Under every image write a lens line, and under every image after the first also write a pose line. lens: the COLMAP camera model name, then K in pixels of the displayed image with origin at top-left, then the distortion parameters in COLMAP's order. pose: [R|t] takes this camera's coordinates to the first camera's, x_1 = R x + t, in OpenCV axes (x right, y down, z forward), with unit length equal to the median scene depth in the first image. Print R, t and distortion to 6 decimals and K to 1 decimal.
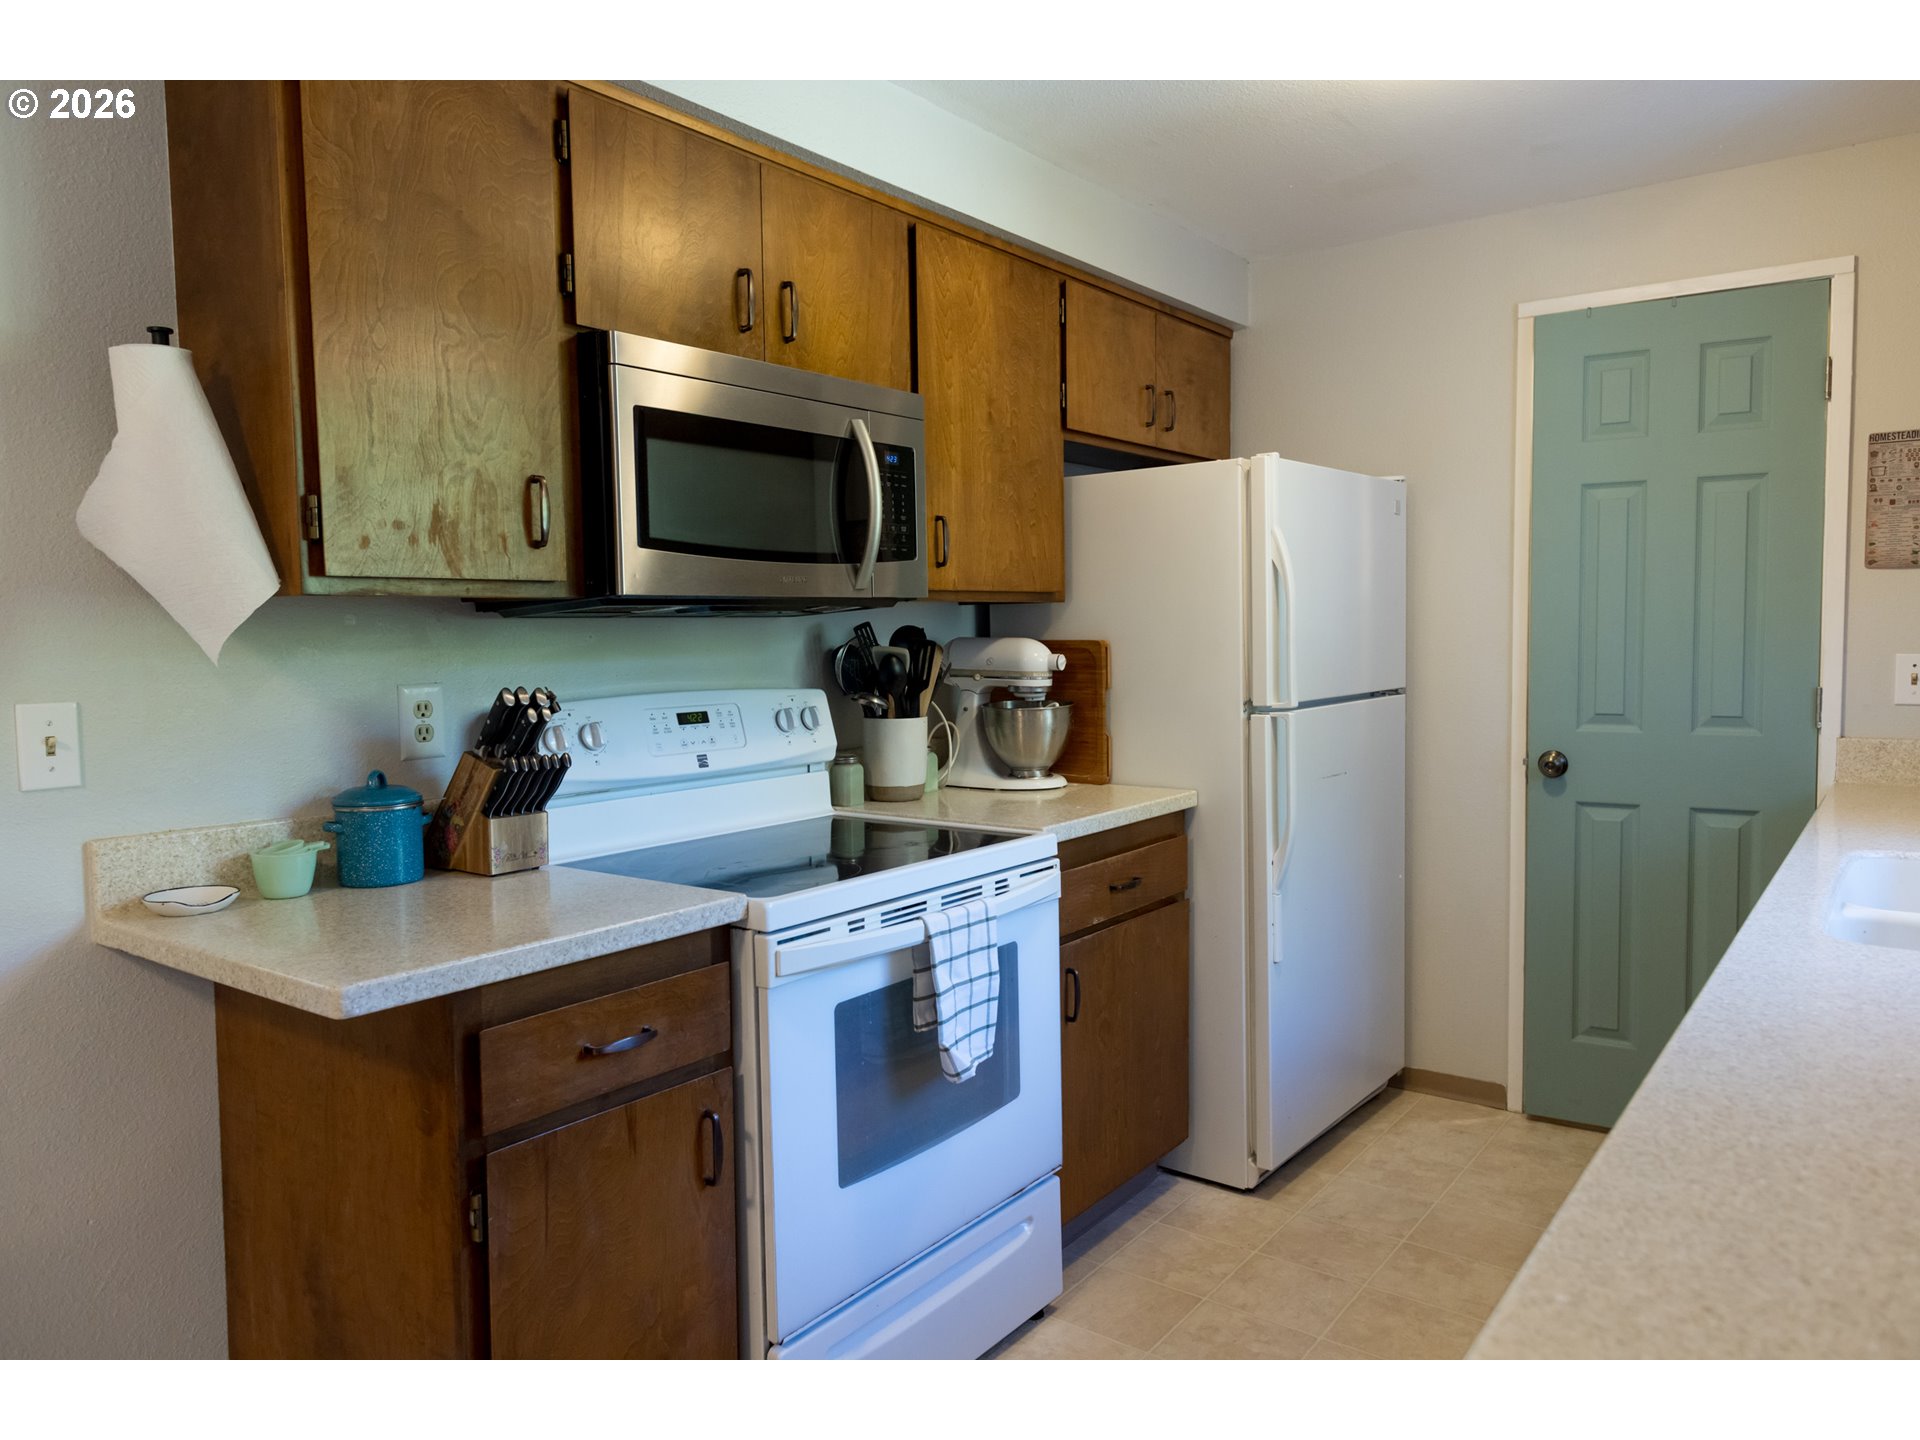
lens RADIAL K [[1293.7, 0, 960.0], [0, 1293.7, 720.0], [0, 0, 1]] dist [0.004029, -0.002066]
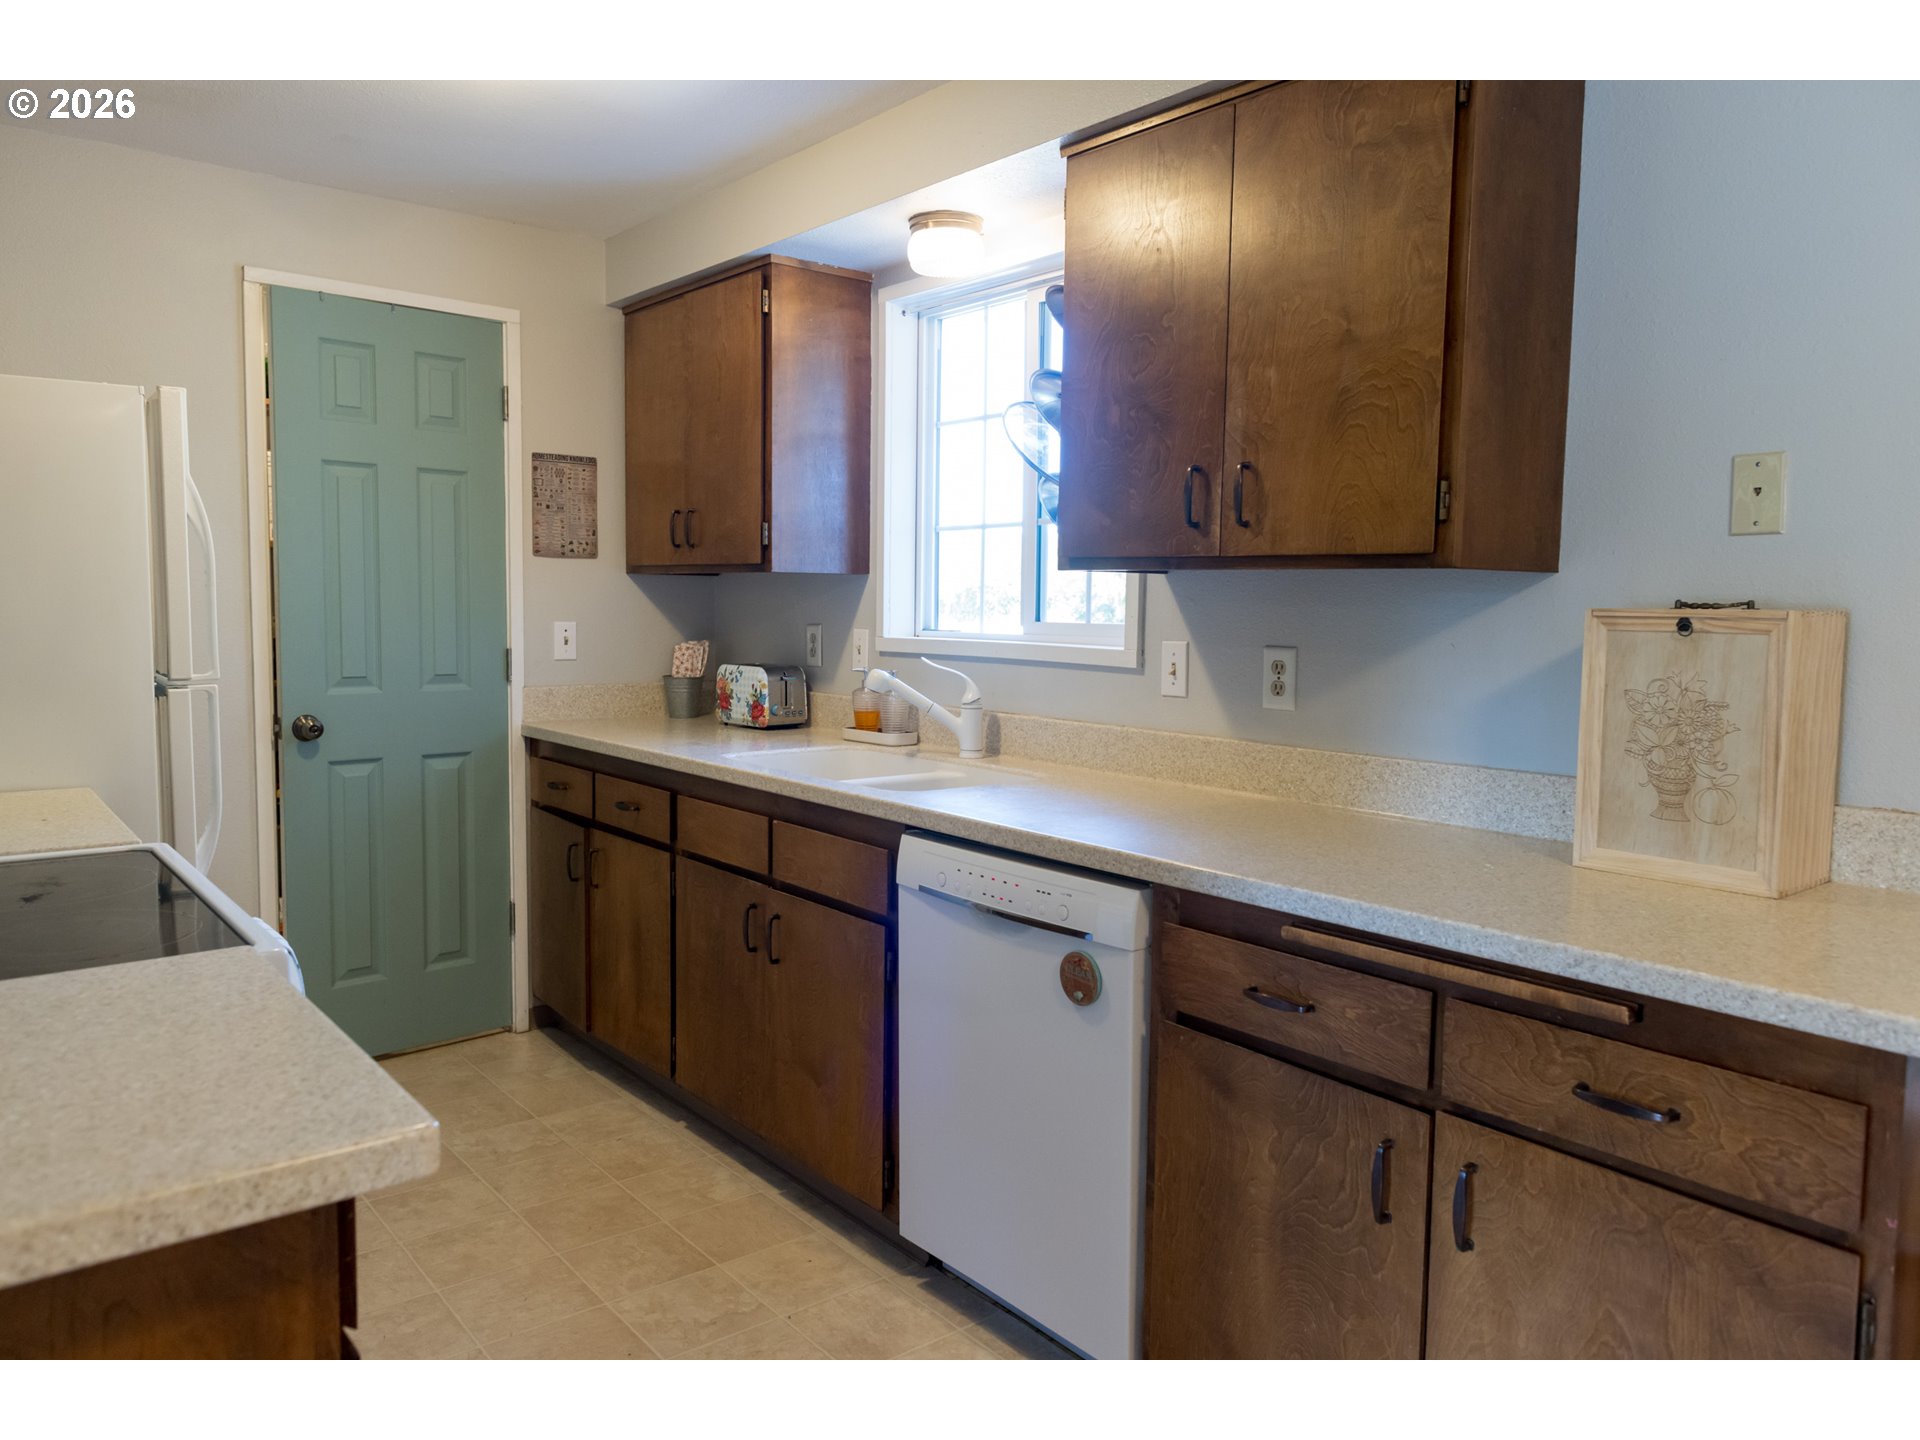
lens RADIAL K [[1307.7, 0, 950.7], [0, 1307.7, 711.6], [0, 0, 1]] dist [0.007794, -0.002005]
pose [[0.252522, -0.061897, 0.965609, -0.475132], [0.048686, 0.997501, 0.051209, -0.008258], [-0.966365, 0.034080, 0.254905, 0.268810]]
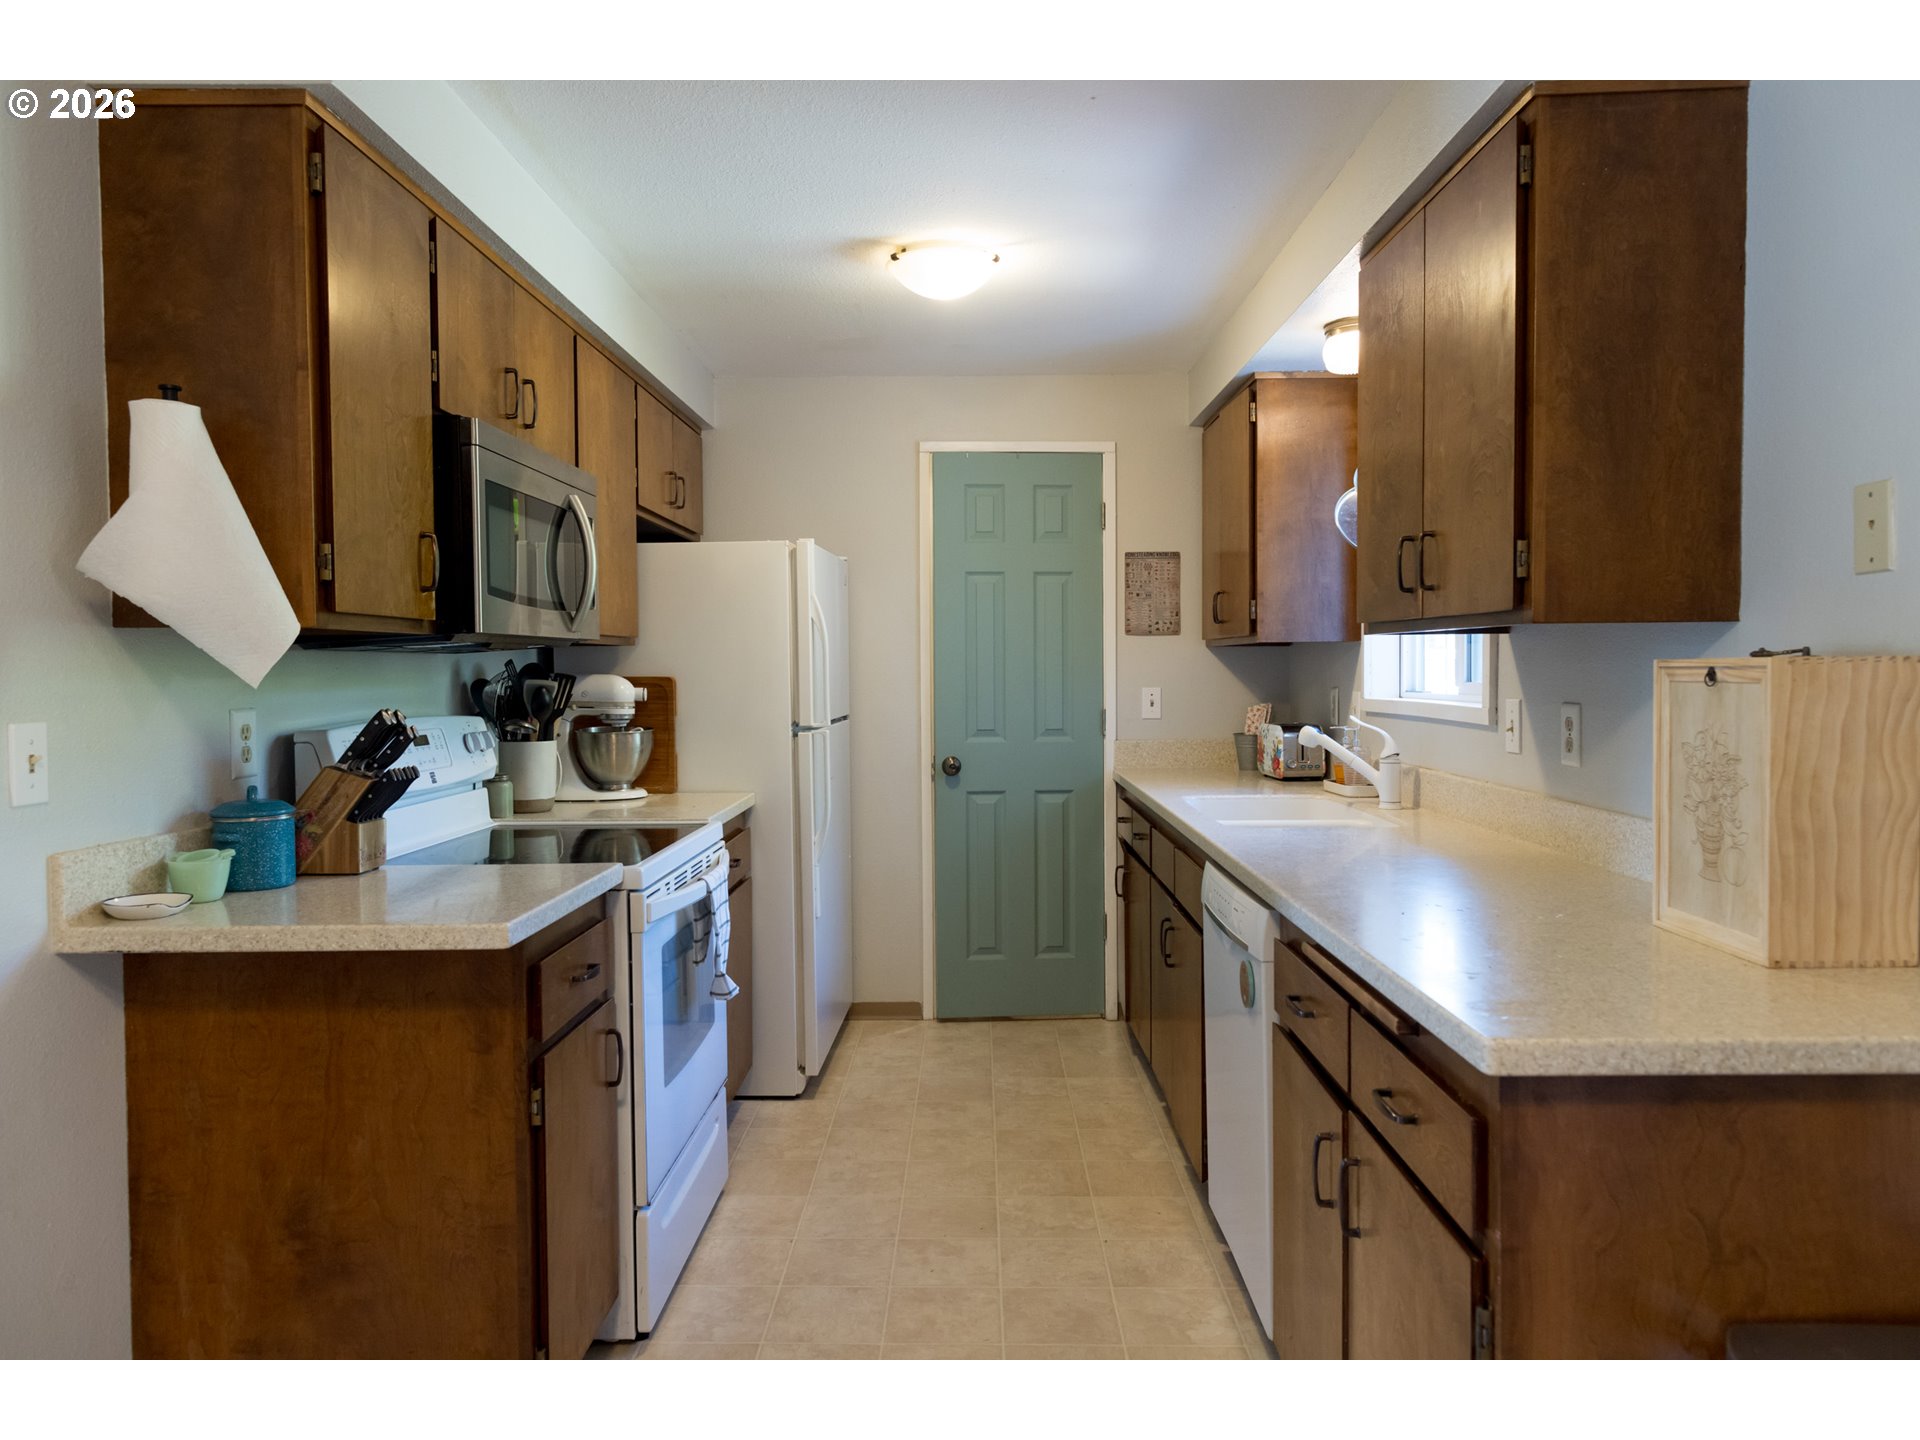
lens RADIAL K [[1273.8, 0, 974.4], [0, 1273.8, 725.7], [0, 0, 1]] dist [0.001409, -0.001188]
pose [[0.803909, -0.016827, 0.594515, -0.400057], [0.035803, 0.999156, -0.020134, 0.021237], [-0.593674, 0.037472, 0.803833, -0.160420]]
